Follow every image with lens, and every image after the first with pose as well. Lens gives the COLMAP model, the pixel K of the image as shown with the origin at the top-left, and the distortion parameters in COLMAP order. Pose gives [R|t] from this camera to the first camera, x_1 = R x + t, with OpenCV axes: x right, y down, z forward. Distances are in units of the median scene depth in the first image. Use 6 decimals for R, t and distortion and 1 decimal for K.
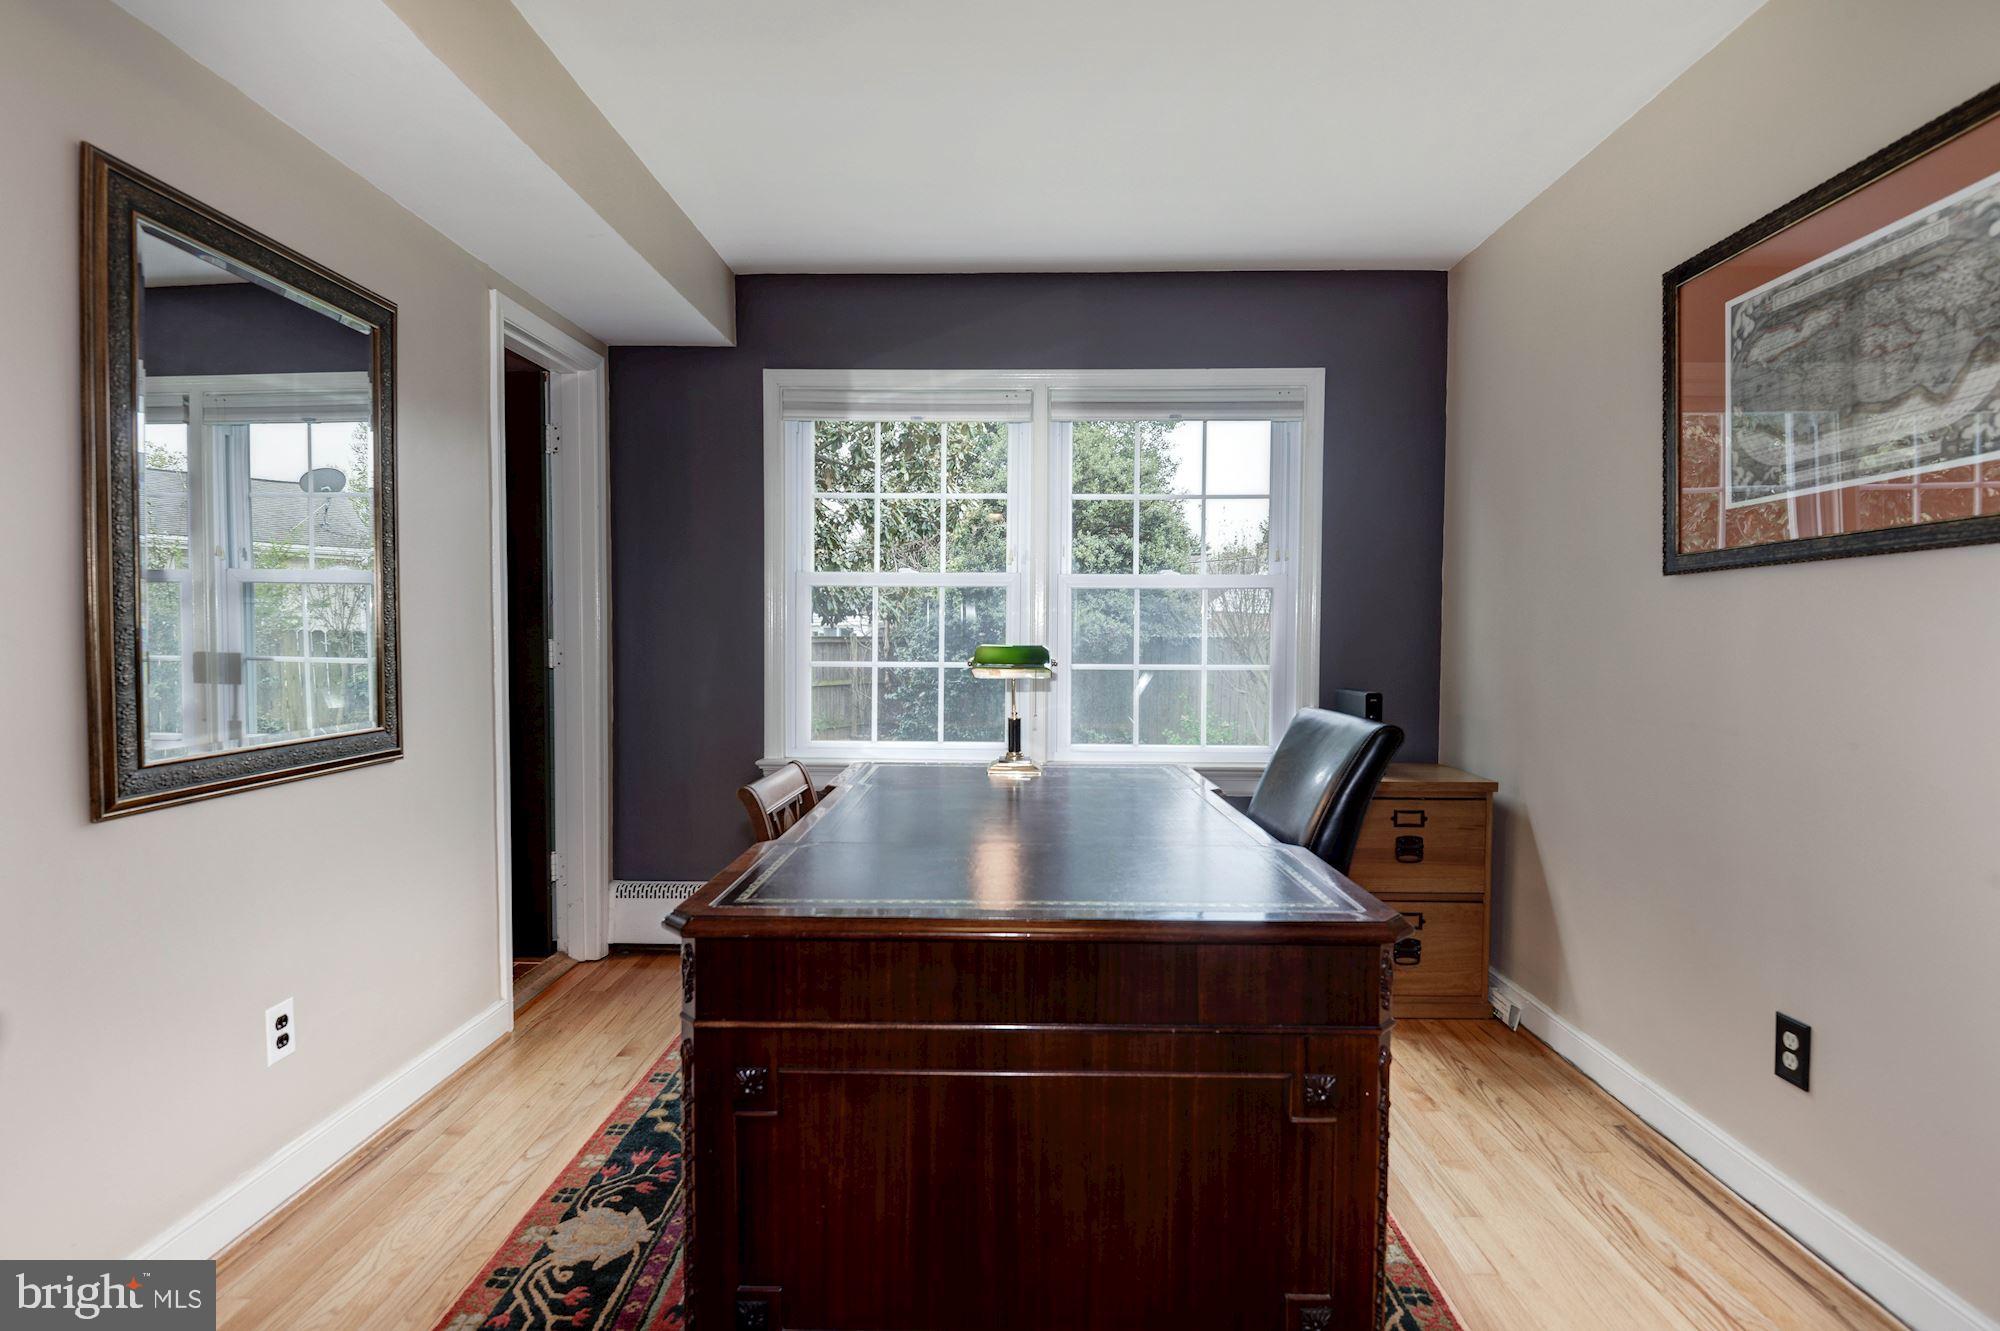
lens RADIAL K [[936.0, 0, 998.1], [0, 936.0, 663.1], [0, 0, 1]] dist [-0.007617, -0.007205]
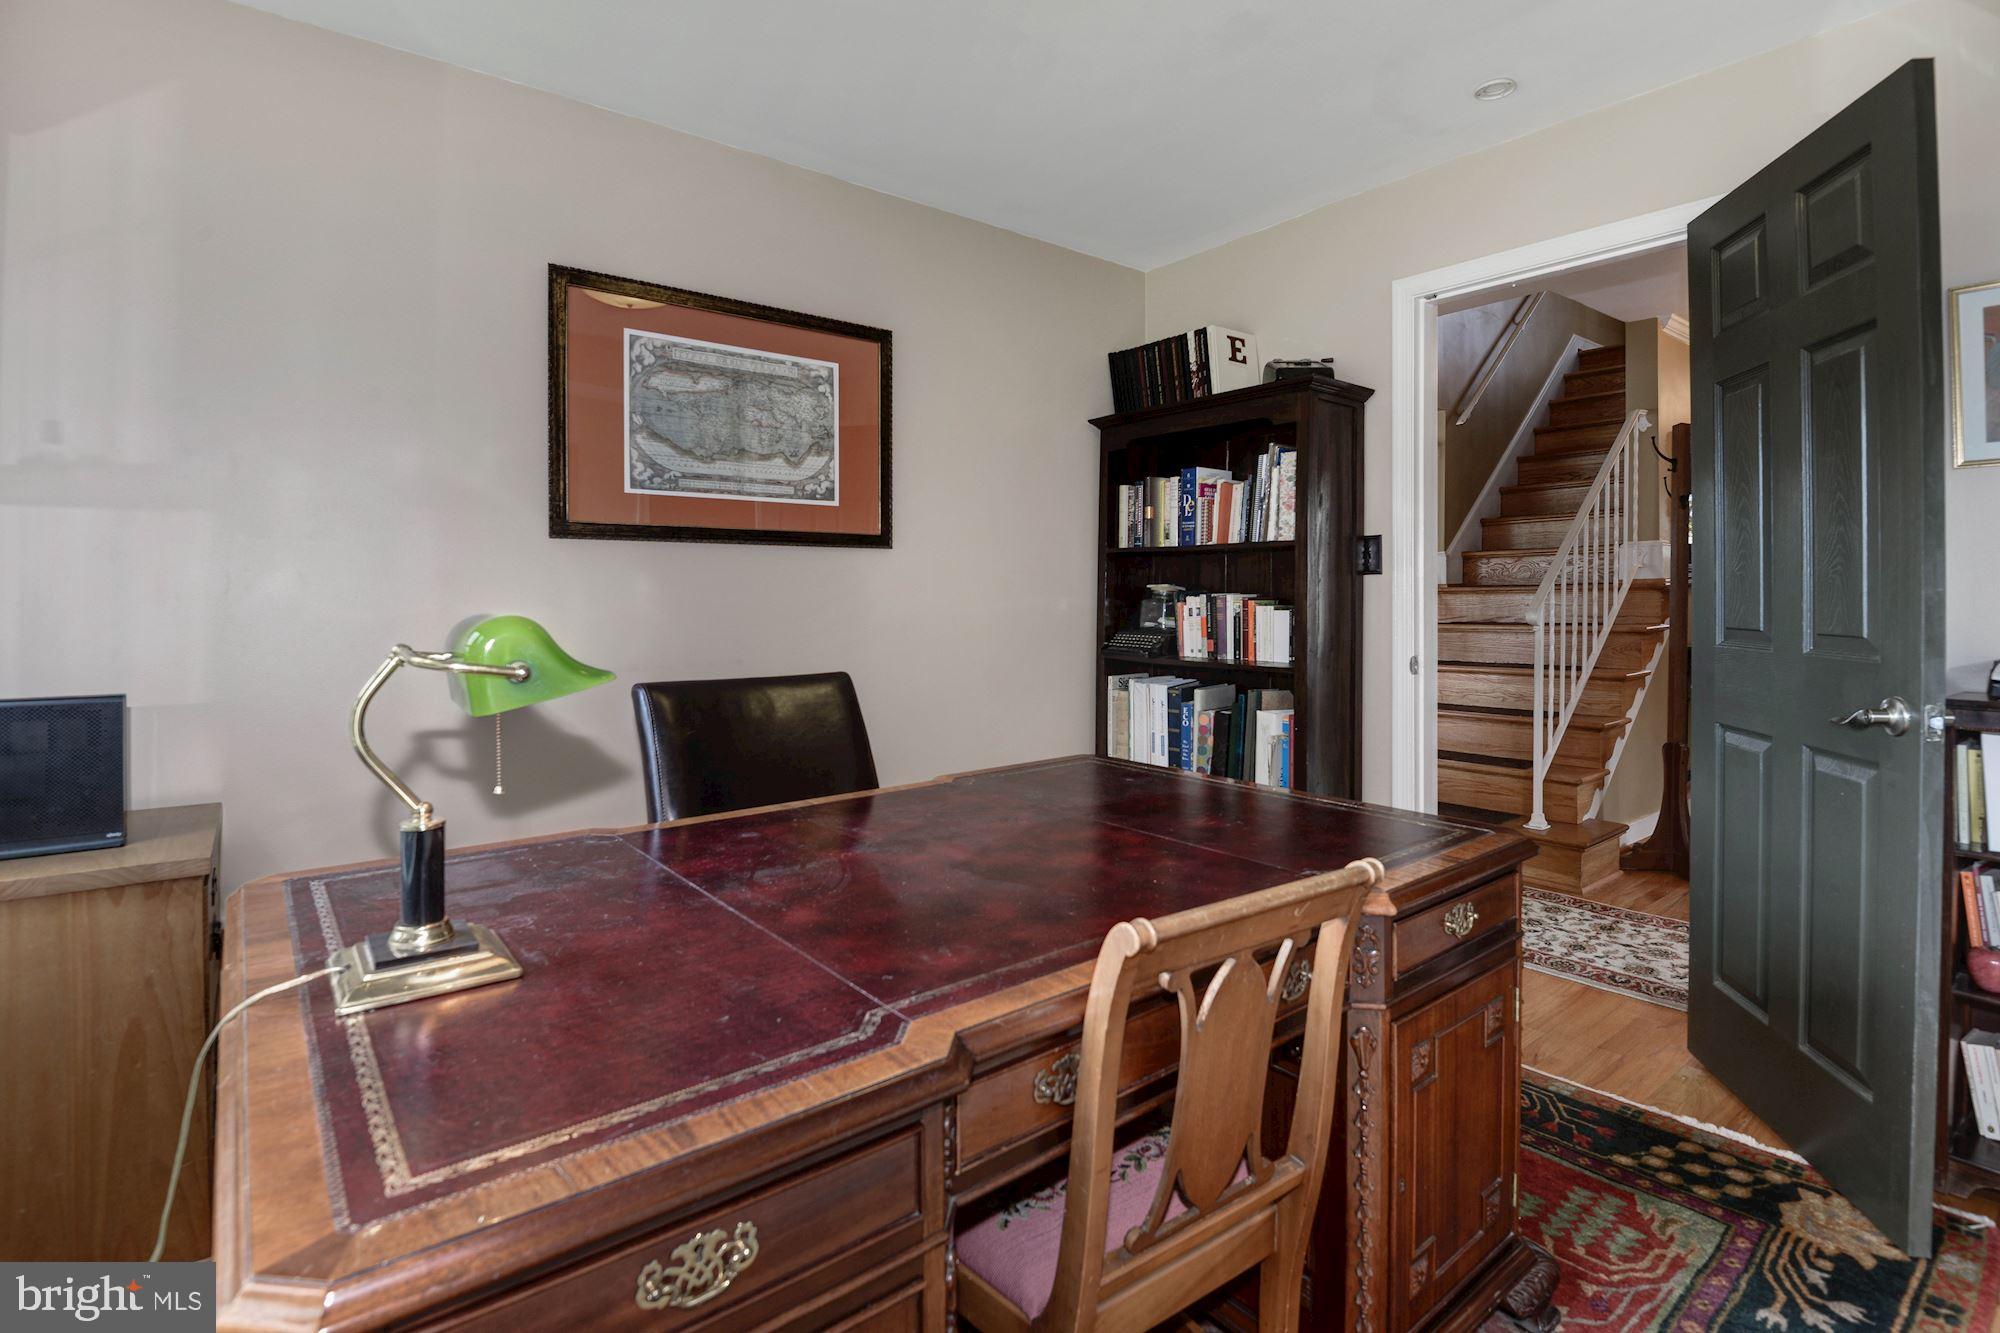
lens RADIAL K [[936.0, 0, 1030.4], [0, 936.0, 599.2], [0, 0, 1]] dist [-0.007617, -0.007205]
pose [[-0.641156, -0.009390, 0.767353, -0.618905], [0.016294, 0.999533, 0.025845, -0.052248], [-0.767237, 0.029074, -0.640704, 1.603194]]
